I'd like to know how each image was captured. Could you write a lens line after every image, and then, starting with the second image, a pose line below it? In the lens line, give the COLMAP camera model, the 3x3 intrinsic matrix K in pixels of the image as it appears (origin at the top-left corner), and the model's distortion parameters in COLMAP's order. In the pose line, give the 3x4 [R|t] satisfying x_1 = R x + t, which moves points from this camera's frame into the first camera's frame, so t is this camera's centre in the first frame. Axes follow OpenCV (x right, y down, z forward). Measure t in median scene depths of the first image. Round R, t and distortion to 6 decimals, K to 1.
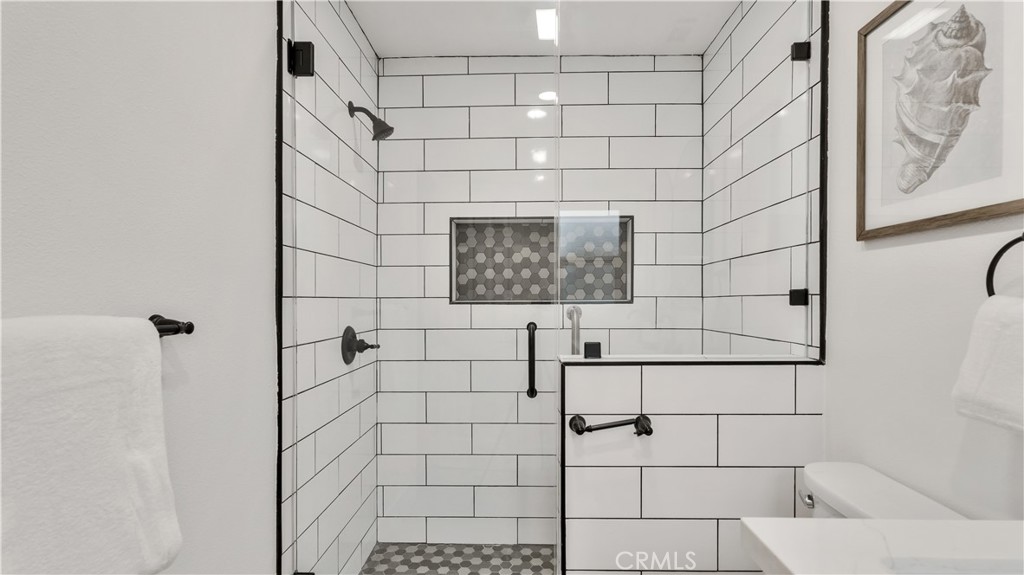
lens RADIAL K [[464.5, 0, 554.5], [0, 464.5, 302.9], [0, 0, 1]] dist [0.003702, -0.000793]
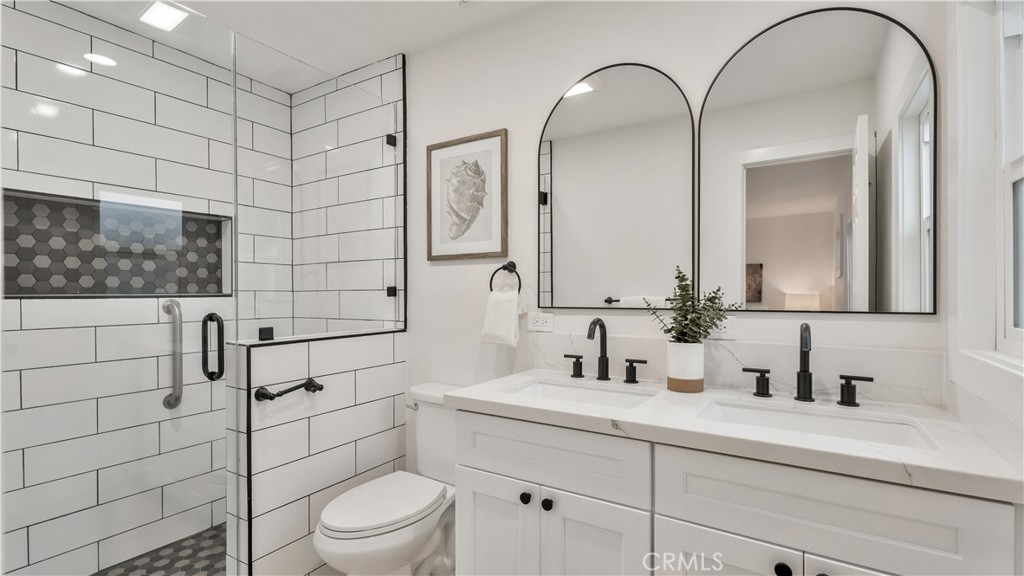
lens RADIAL K [[464.5, 0, 508.4], [0, 464.5, 292.9], [0, 0, 1]] dist [0.003702, -0.000793]
pose [[0.519980, 0.002907, 0.854173, -0.655183], [0.008089, 0.999933, -0.008327, 0.009303], [-0.854140, 0.011239, 0.519922, -0.190320]]
